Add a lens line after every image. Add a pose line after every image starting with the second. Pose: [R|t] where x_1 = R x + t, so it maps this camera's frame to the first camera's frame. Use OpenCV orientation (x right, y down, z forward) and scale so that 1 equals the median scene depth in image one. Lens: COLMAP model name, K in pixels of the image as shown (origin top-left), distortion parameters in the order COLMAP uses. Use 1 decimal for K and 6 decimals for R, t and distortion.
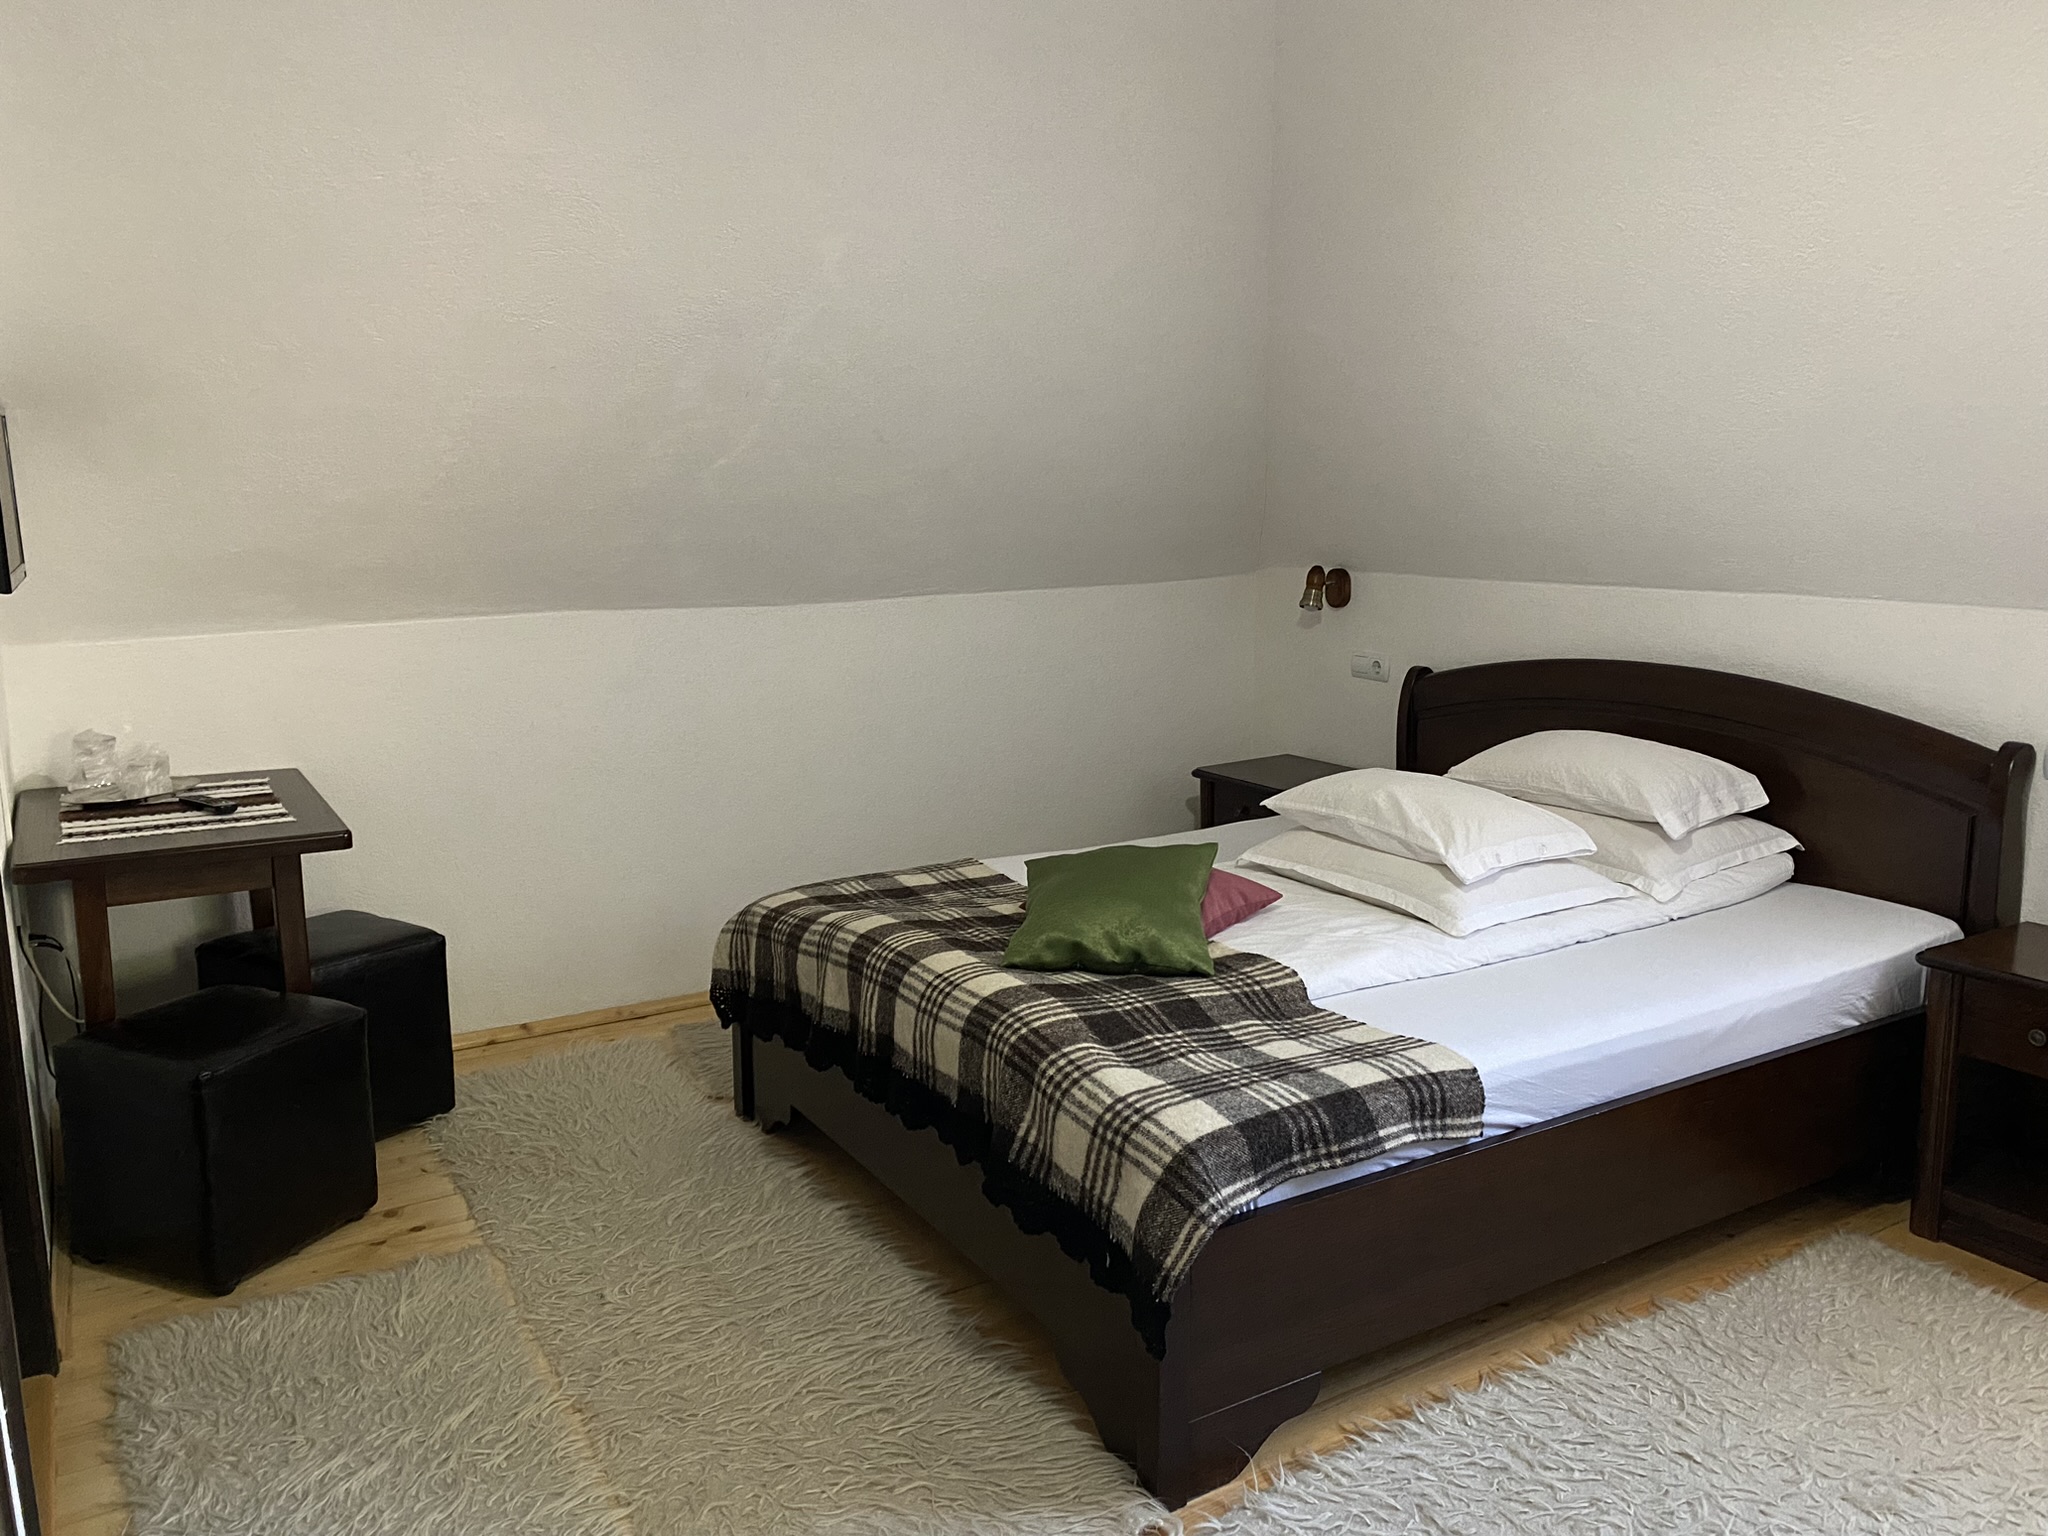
lens RADIAL K [[1558.3, 0, 1034.7], [0, 1558.3, 757.2], [0, 0, 1]] dist [0.050534, -0.075629]
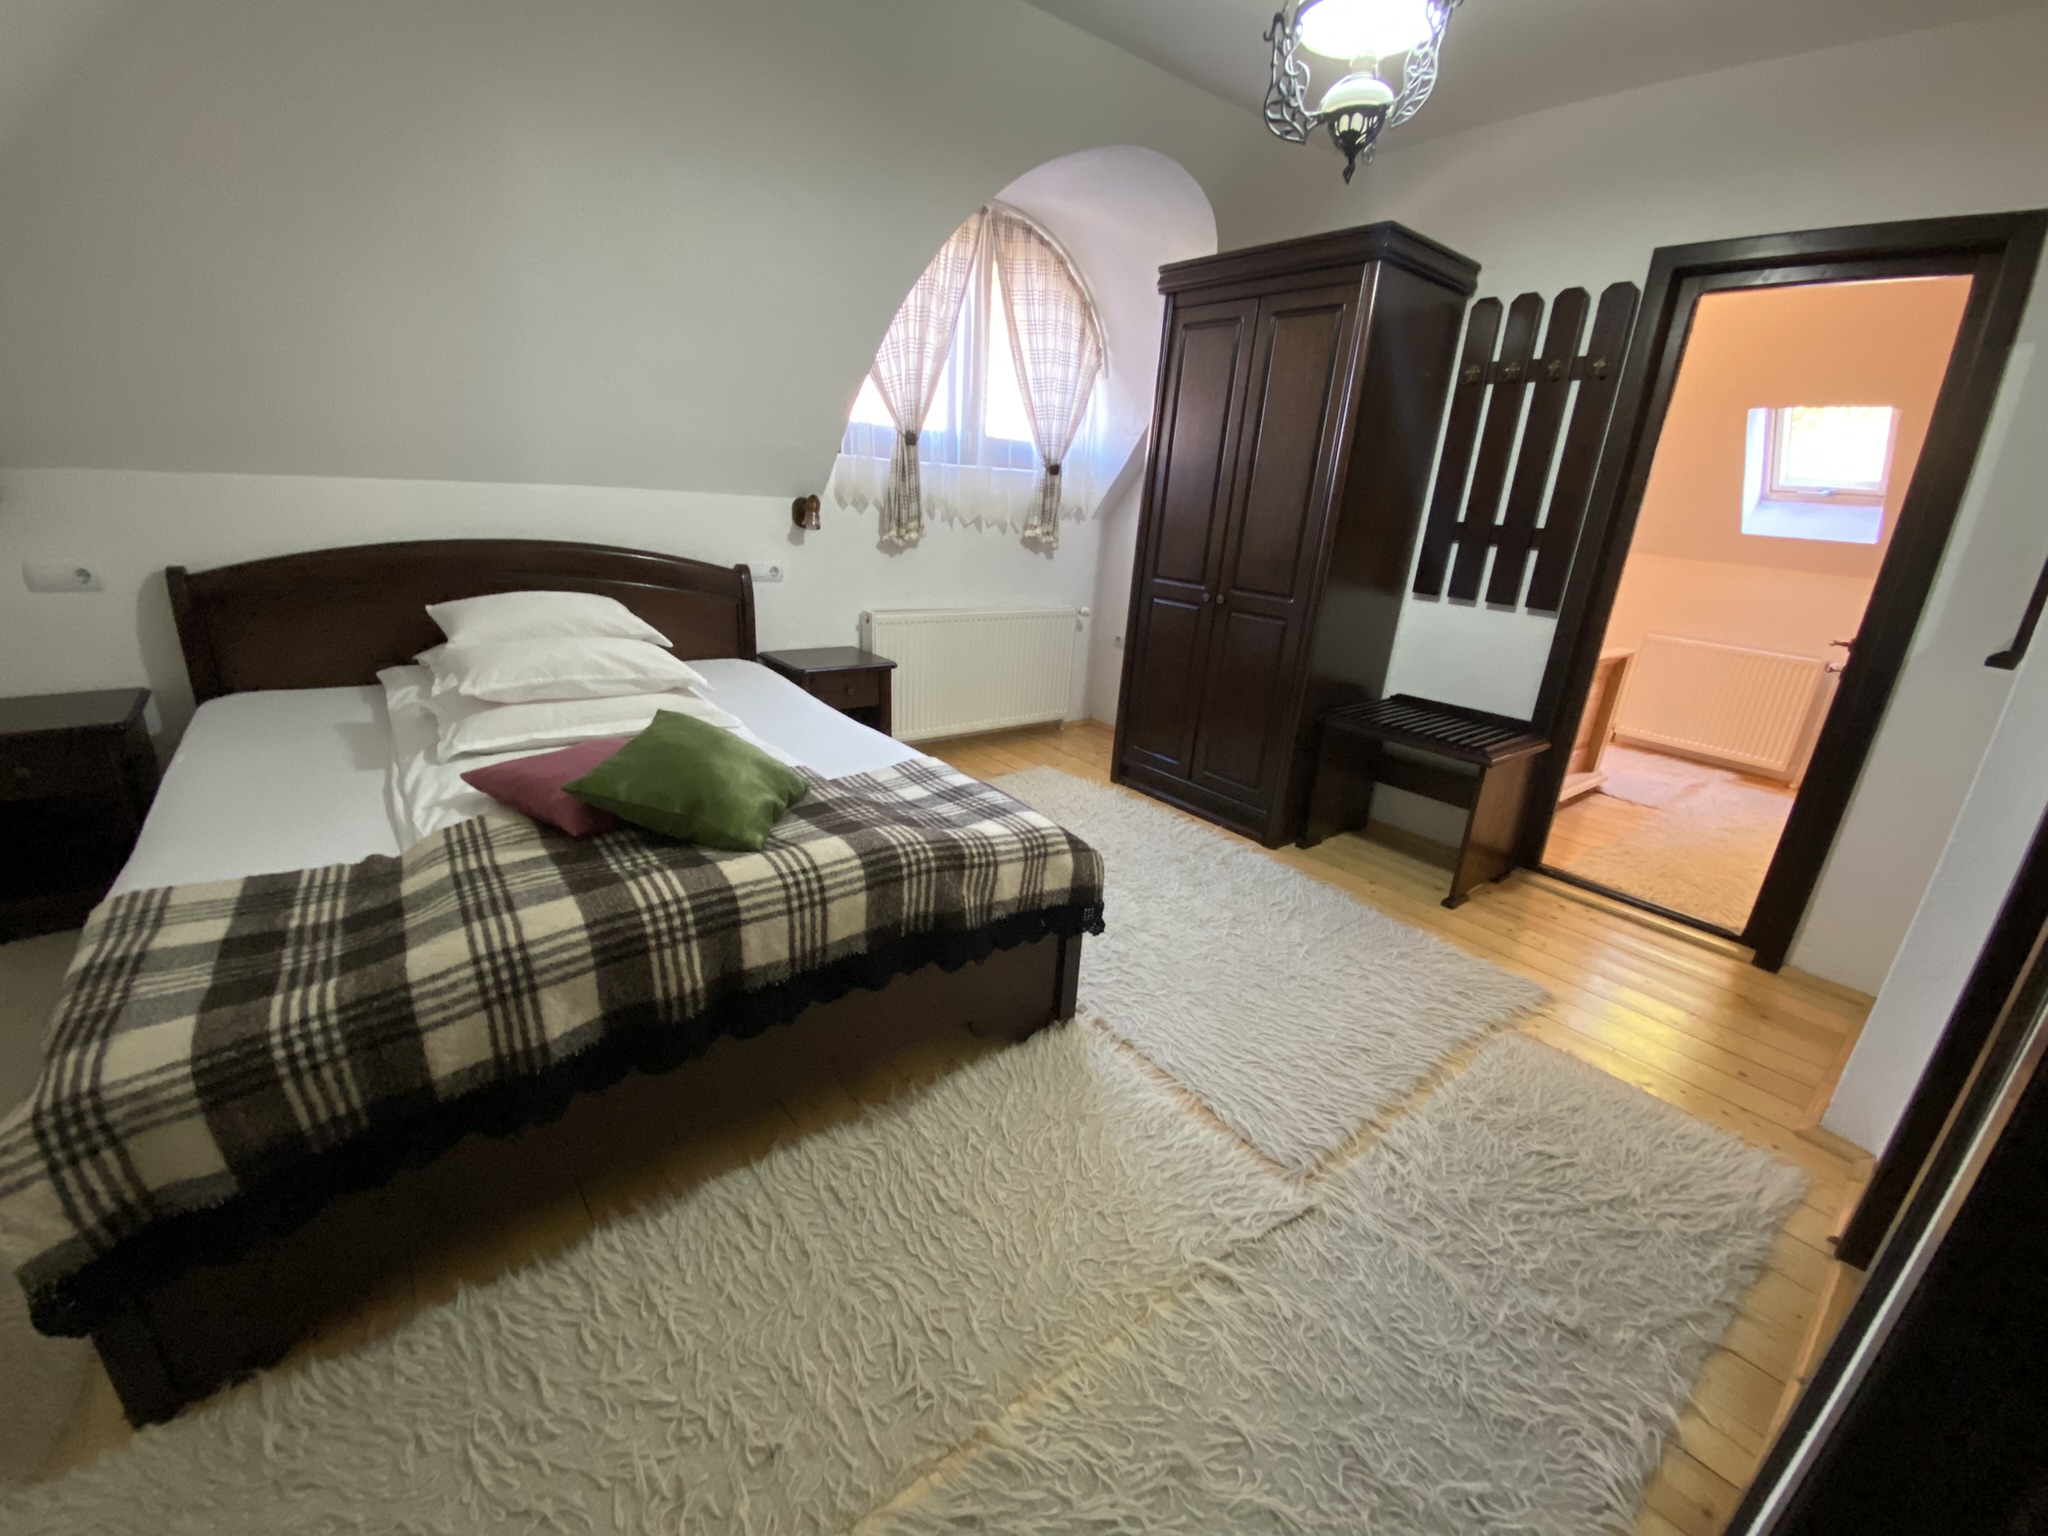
lens RADIAL K [[829.9, 0, 1019.7], [0, 829.9, 776.5], [0, 0, 1]] dist [0.039245, -0.037819]
pose [[-0.127129, -0.328298, 0.935980, -0.632198], [0.104494, 0.933953, 0.341780, -0.101885], [-0.986367, 0.141255, -0.084428, 0.970834]]
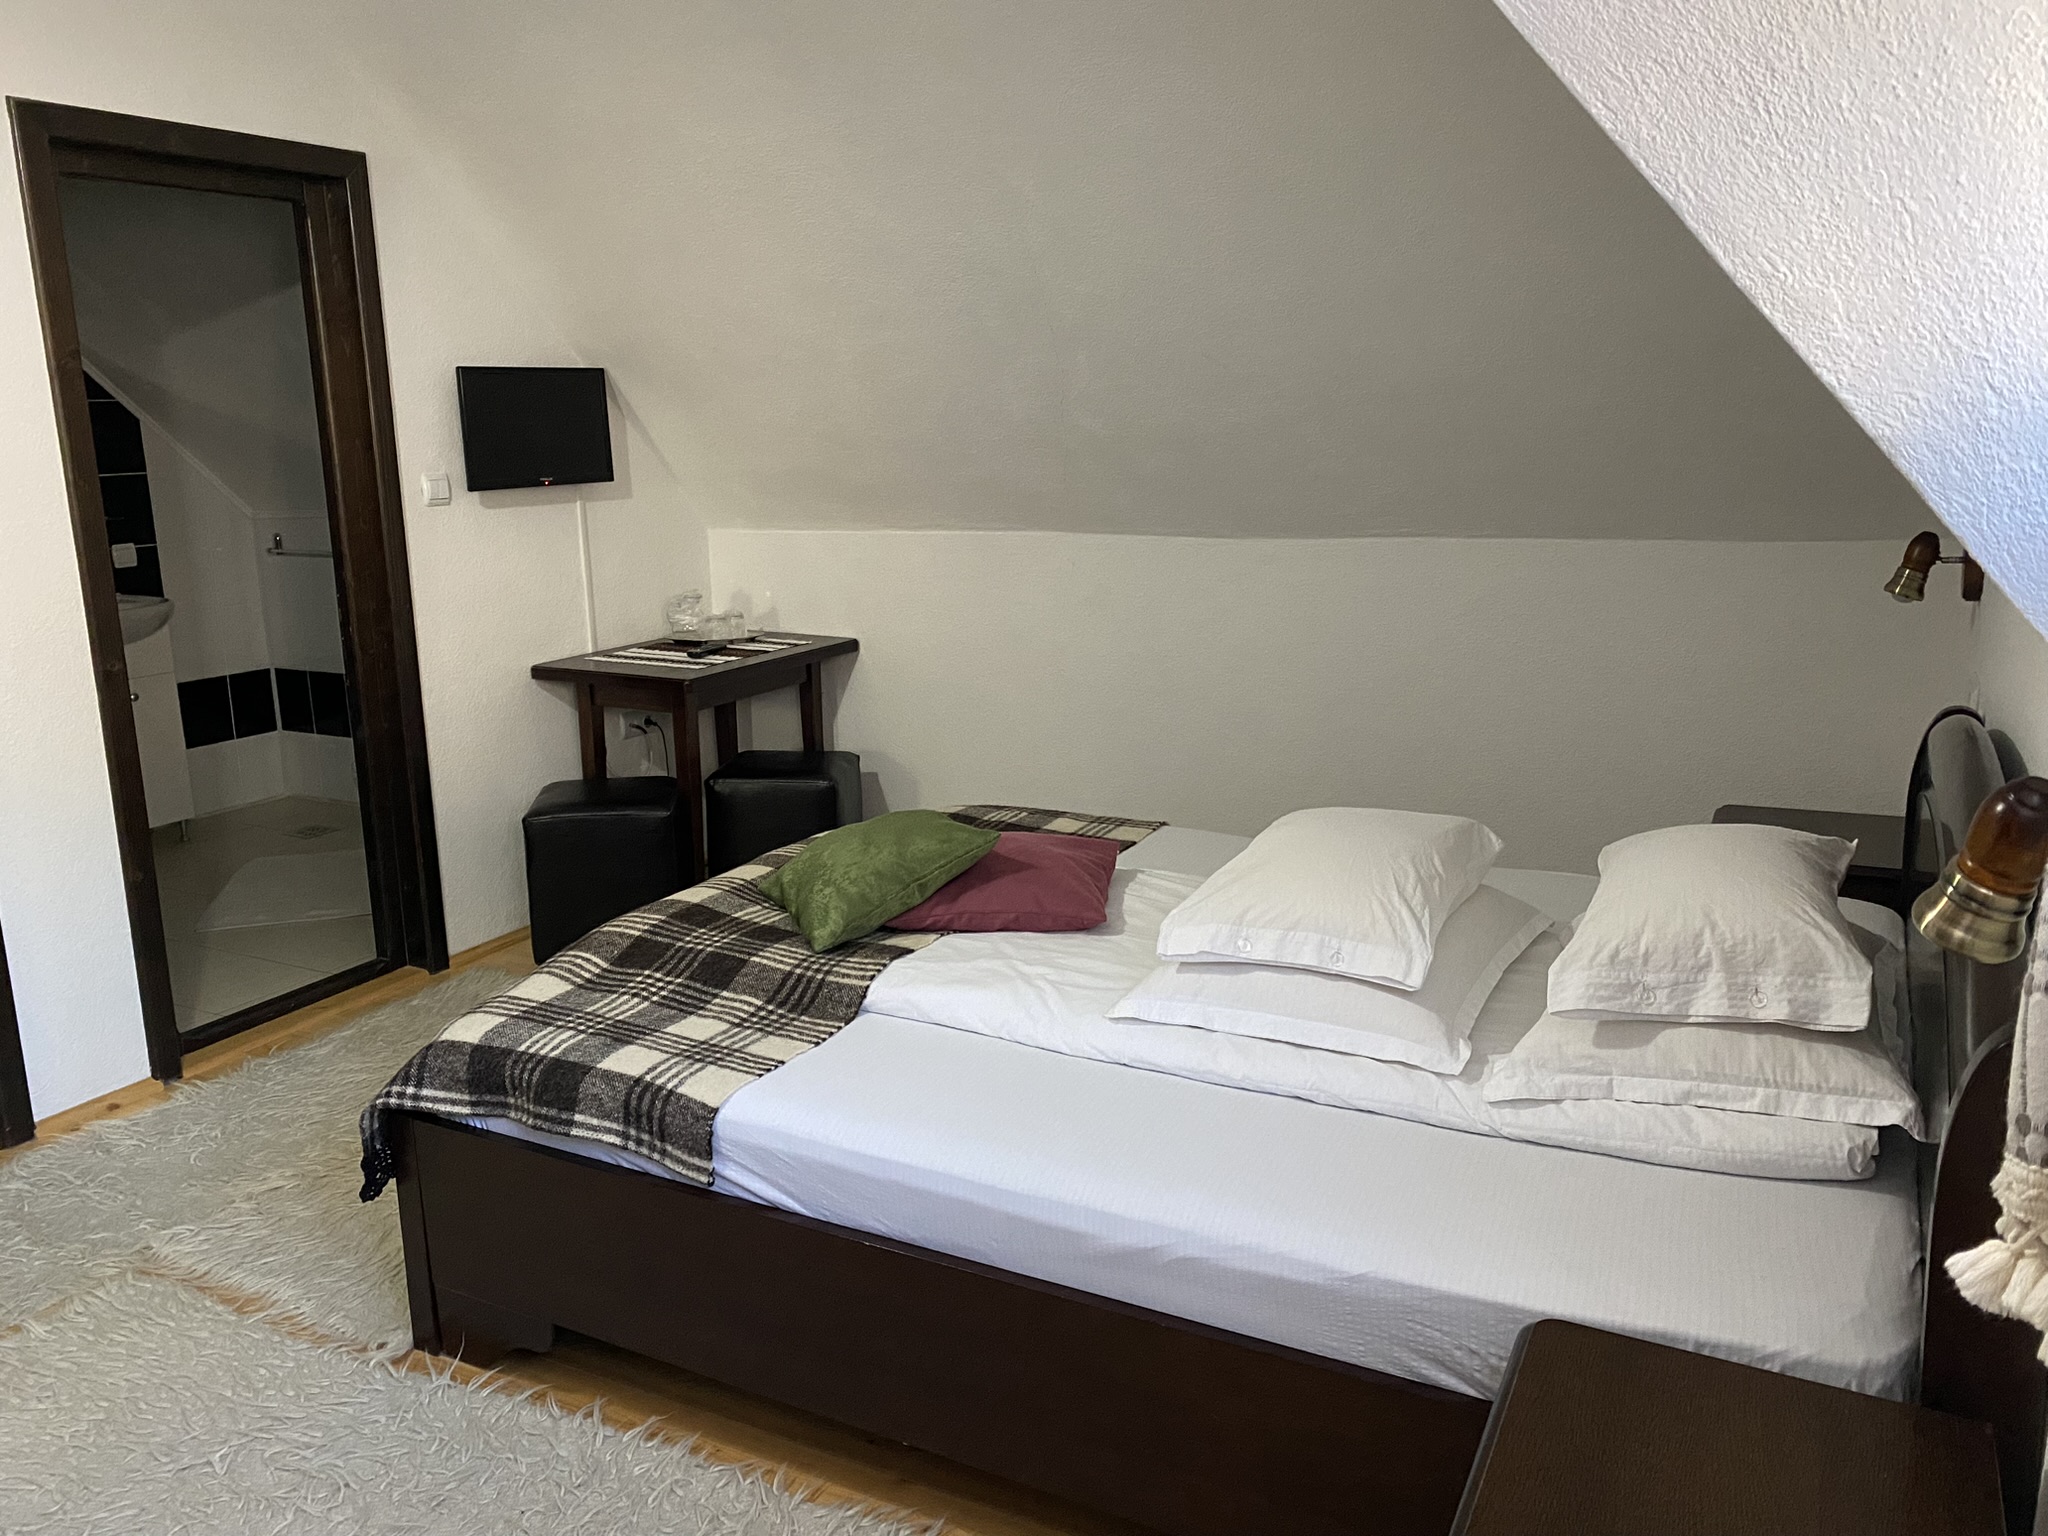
lens RADIAL K [[1558.3, 0, 1034.7], [0, 1558.3, 757.2], [0, 0, 1]] dist [0.050534, -0.075629]
pose [[0.511050, 0.182045, -0.840052, 1.049938], [-0.130824, 0.982402, 0.133306, -0.131345], [0.849537, 0.041773, 0.525873, 0.671302]]
